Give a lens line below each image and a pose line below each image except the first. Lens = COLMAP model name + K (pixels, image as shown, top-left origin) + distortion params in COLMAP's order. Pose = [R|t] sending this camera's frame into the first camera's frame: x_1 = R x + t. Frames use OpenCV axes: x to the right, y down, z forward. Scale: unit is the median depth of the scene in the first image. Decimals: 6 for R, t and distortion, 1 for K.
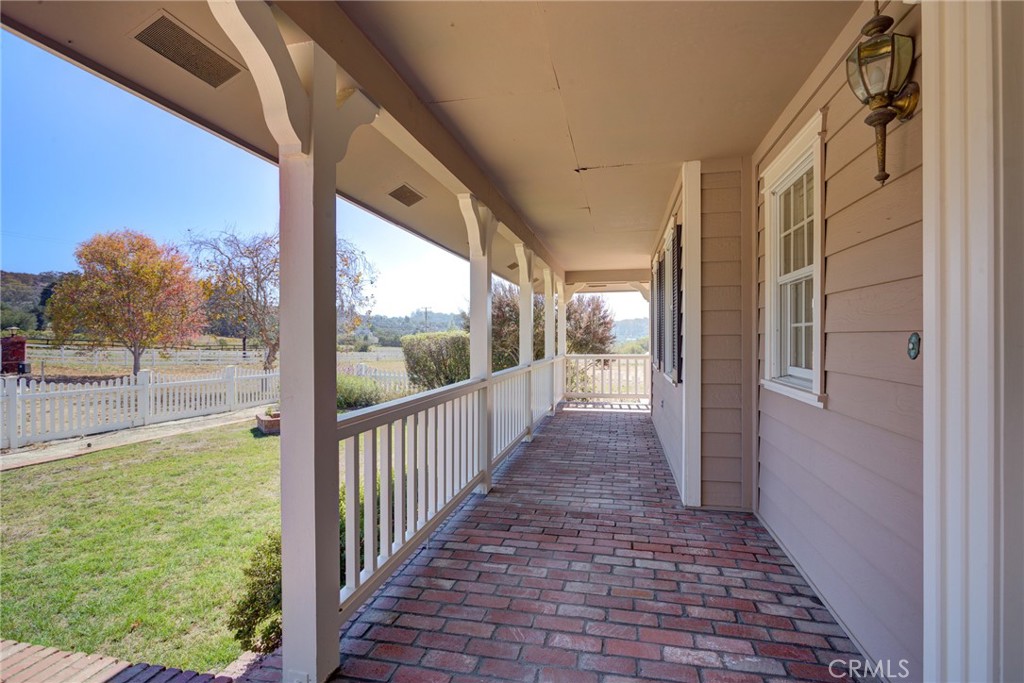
lens RADIAL K [[505.4, 0, 512.0], [0, 505.4, 341.5], [0, 0, 1]] dist [-0.020403, 0.011535]
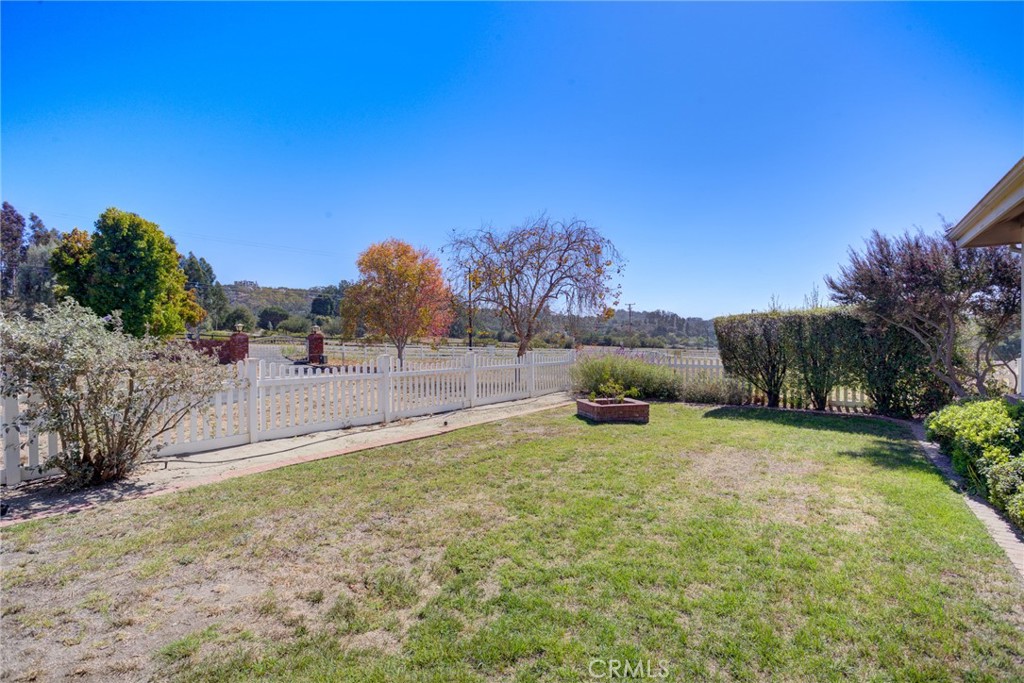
lens RADIAL K [[505.4, 0, 512.0], [0, 505.4, 341.5], [0, 0, 1]] dist [-0.020403, 0.011535]
pose [[0.932305, -0.006373, -0.361616, -0.137489], [0.006797, 0.999977, -0.000100, 0.016750], [0.361608, -0.002364, 0.932327, 0.038883]]
